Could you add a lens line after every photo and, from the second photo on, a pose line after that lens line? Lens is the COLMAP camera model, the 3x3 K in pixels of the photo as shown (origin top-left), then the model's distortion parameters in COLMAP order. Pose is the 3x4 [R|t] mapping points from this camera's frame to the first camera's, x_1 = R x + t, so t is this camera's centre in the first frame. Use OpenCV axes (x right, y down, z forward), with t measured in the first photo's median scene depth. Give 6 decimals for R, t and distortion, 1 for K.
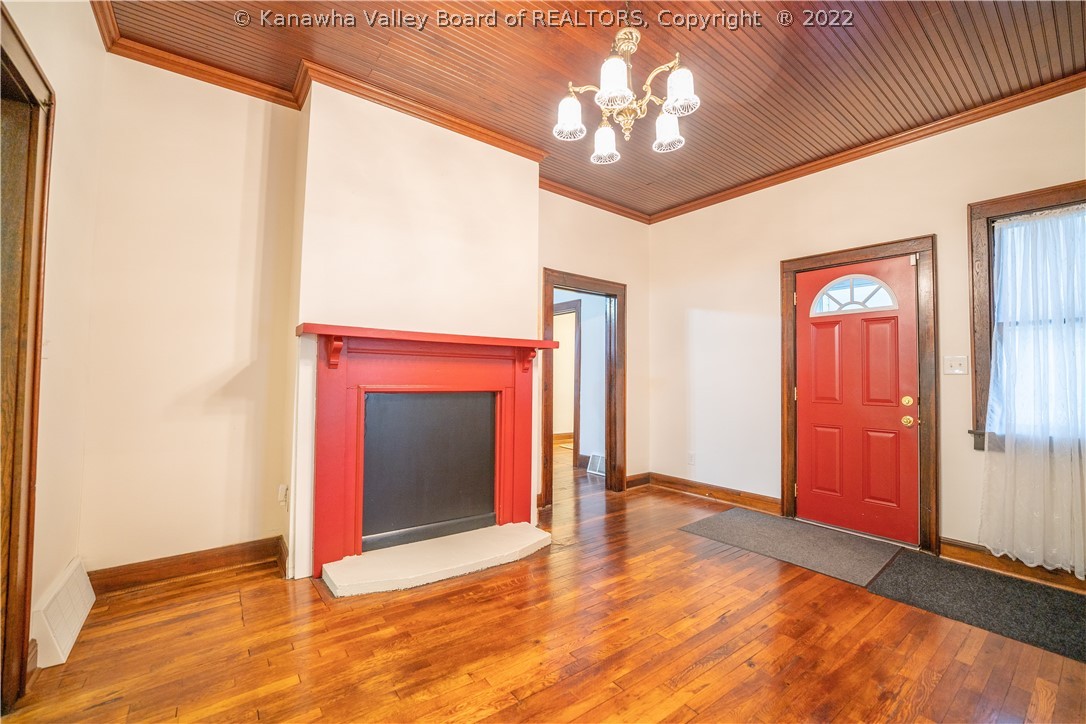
lens RADIAL K [[444.5, 0, 543.1], [0, 444.5, 364.0], [0, 0, 1]] dist [-0.026081, 0.000064]
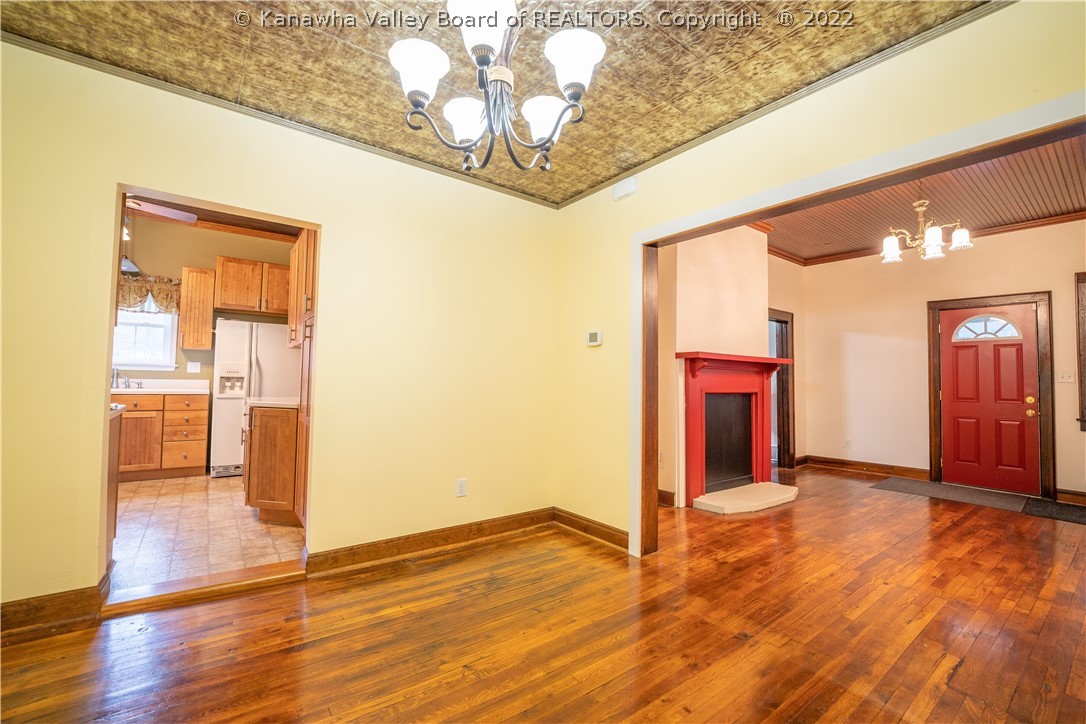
lens RADIAL K [[444.5, 0, 543.6], [0, 444.5, 363.1], [0, 0, 1]] dist [-0.026081, 0.000064]
pose [[0.999690, 0.001988, -0.024831, -0.746082], [-0.002217, 0.999956, -0.009169, -0.023074], [0.024812, 0.009221, 0.999650, -0.484342]]
